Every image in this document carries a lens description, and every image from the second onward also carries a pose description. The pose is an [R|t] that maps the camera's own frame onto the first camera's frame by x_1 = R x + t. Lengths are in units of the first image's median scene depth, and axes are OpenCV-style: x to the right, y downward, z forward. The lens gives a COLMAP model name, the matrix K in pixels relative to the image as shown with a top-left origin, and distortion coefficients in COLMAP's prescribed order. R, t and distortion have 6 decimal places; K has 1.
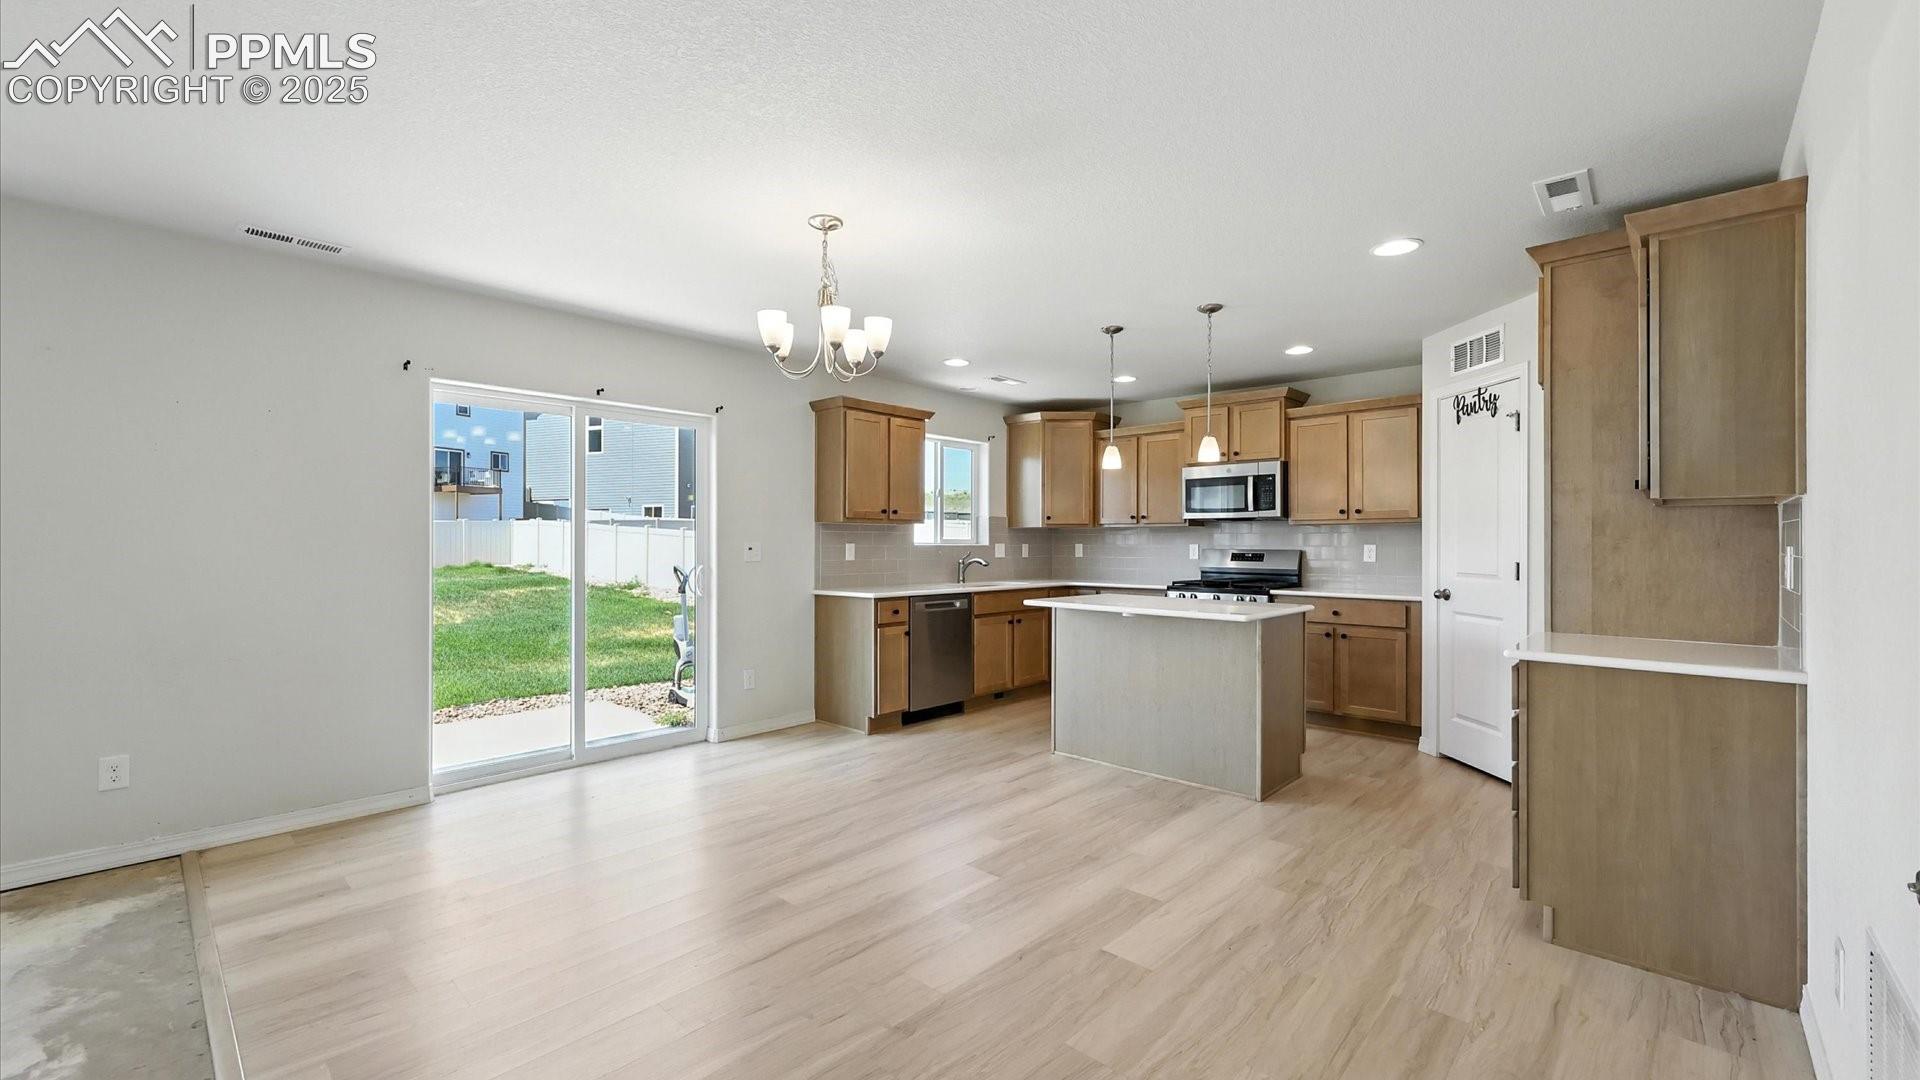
lens RADIAL K [[776.5, 0, 968.4], [0, 776.5, 535.4], [0, 0, 1]] dist [0.000038, 0.000294]
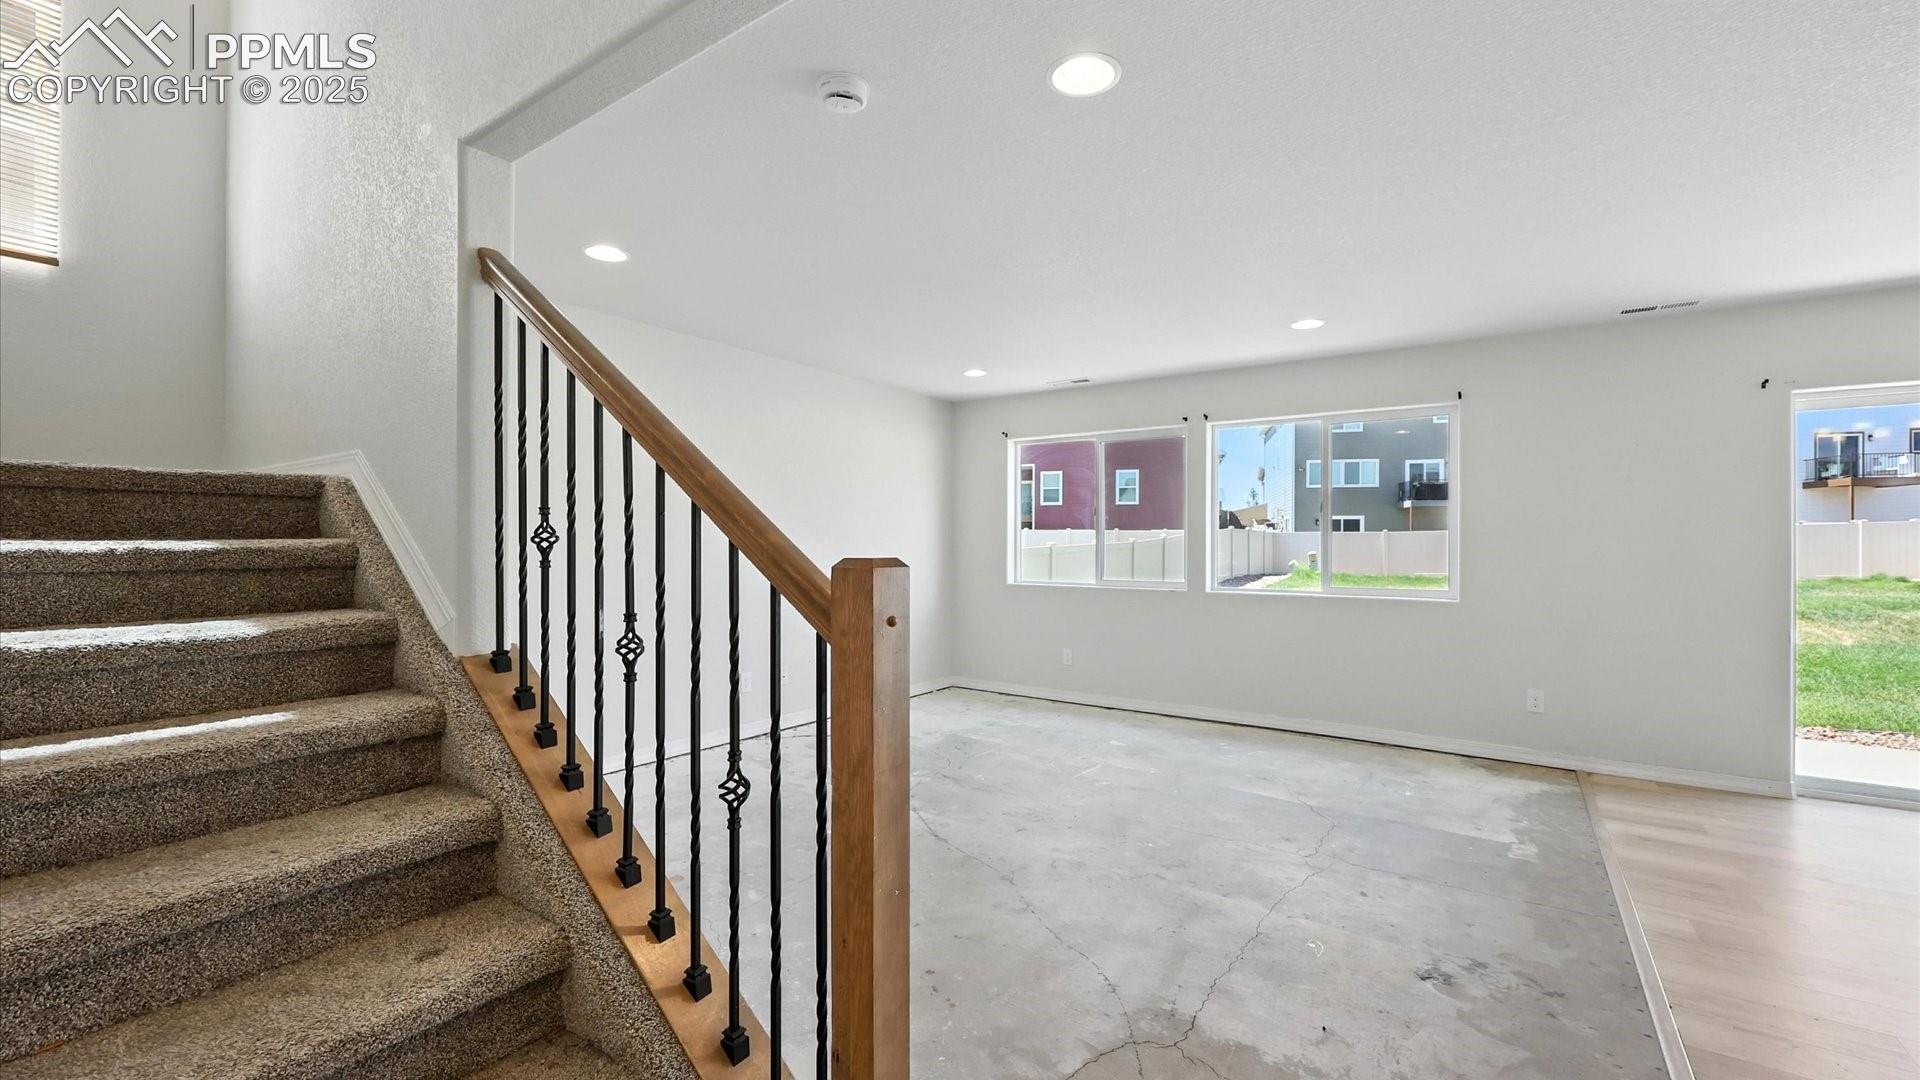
lens RADIAL K [[776.5, 0, 949.1], [0, 776.5, 546.7], [0, 0, 1]] dist [0.000038, 0.000294]
pose [[0.125903, 0.002288, -0.992040, 0.171287], [0.004472, 0.999986, 0.002873, -0.001543], [0.992032, -0.004798, 0.125891, -0.217501]]
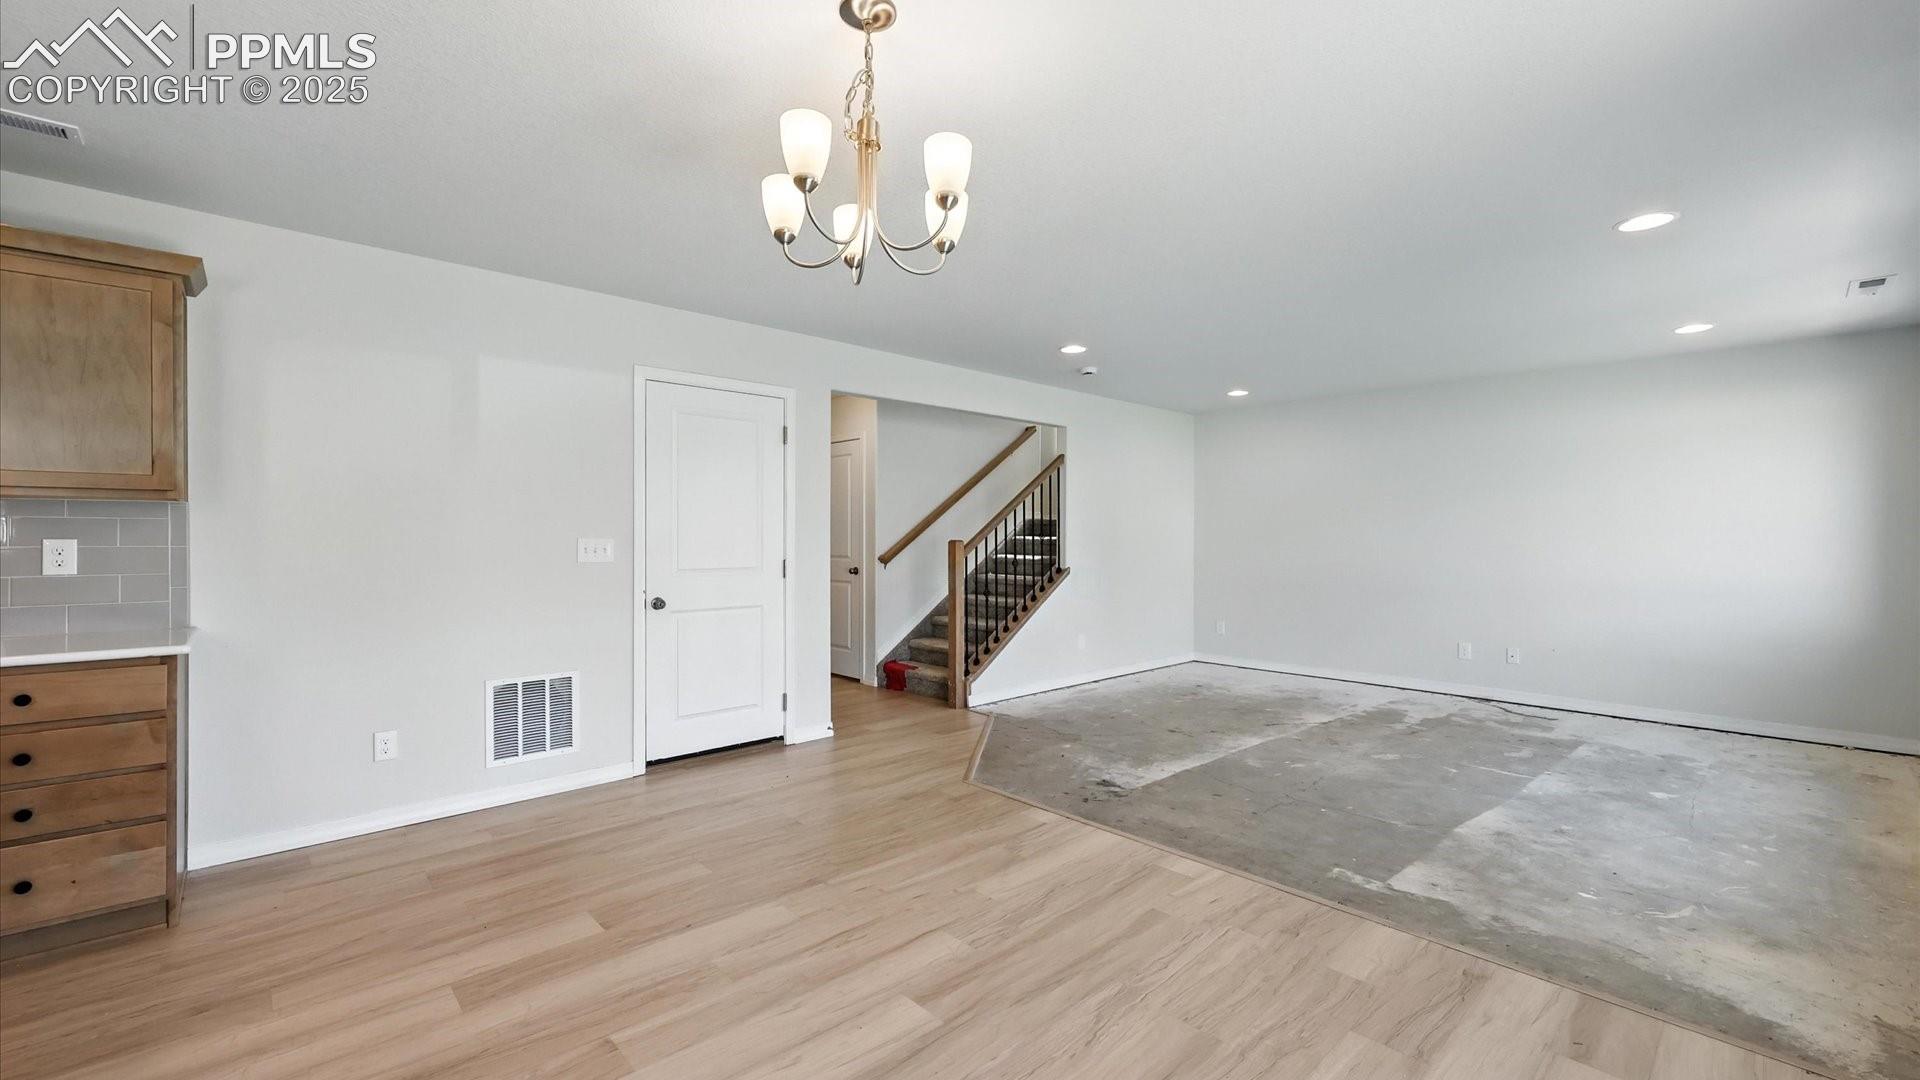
lens RADIAL K [[776.5, 0, 965.2], [0, 776.5, 532.4], [0, 0, 1]] dist [0.000038, 0.000294]
pose [[-0.997649, -0.003060, 0.068463, -0.212331], [-0.003937, 0.999912, -0.012682, 0.008480], [-0.068418, -0.012921, -0.997573, 1.132145]]
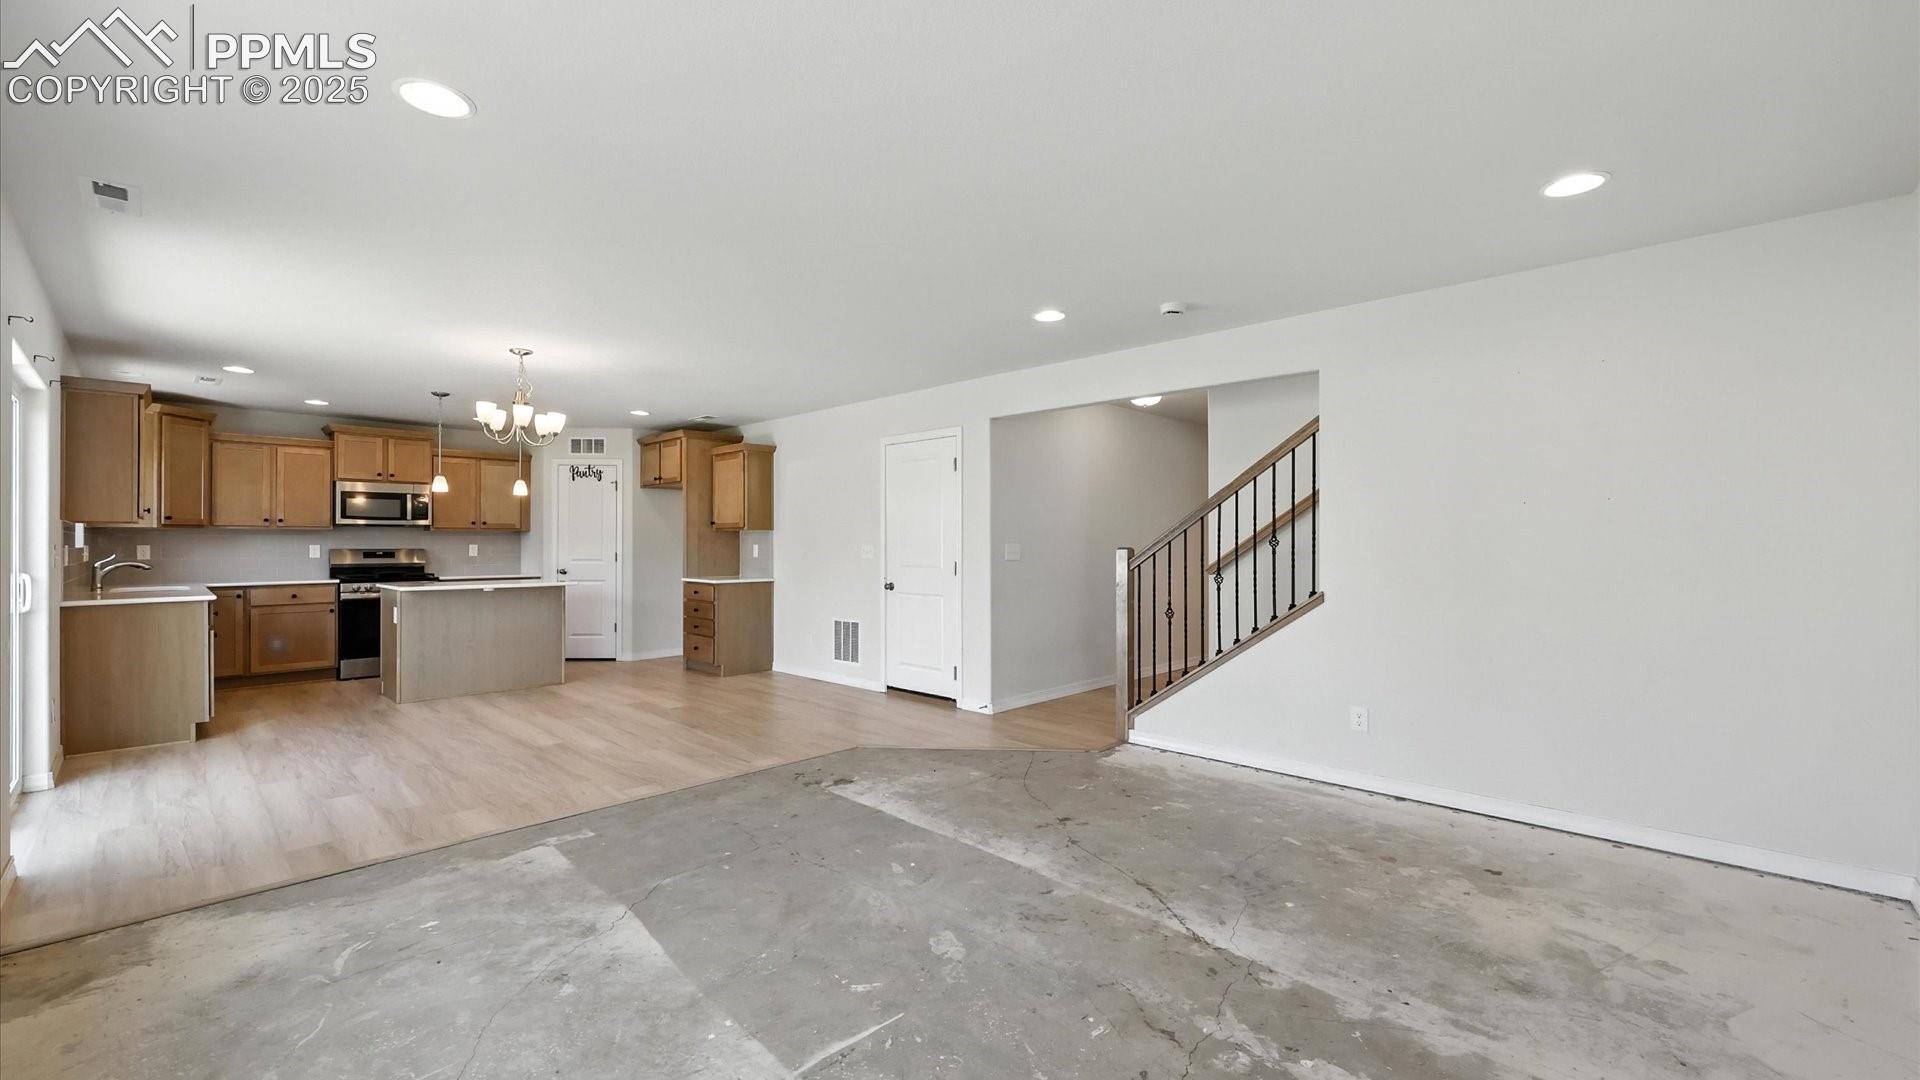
lens RADIAL K [[776.5, 0, 955.5], [0, 776.5, 535.7], [0, 0, 1]] dist [0.000038, 0.000294]
pose [[0.022057, 0.006777, 0.999734, -1.288942], [-0.007673, 0.999949, -0.006609, -0.003651], [-0.999727, -0.007525, 0.022108, 0.023126]]
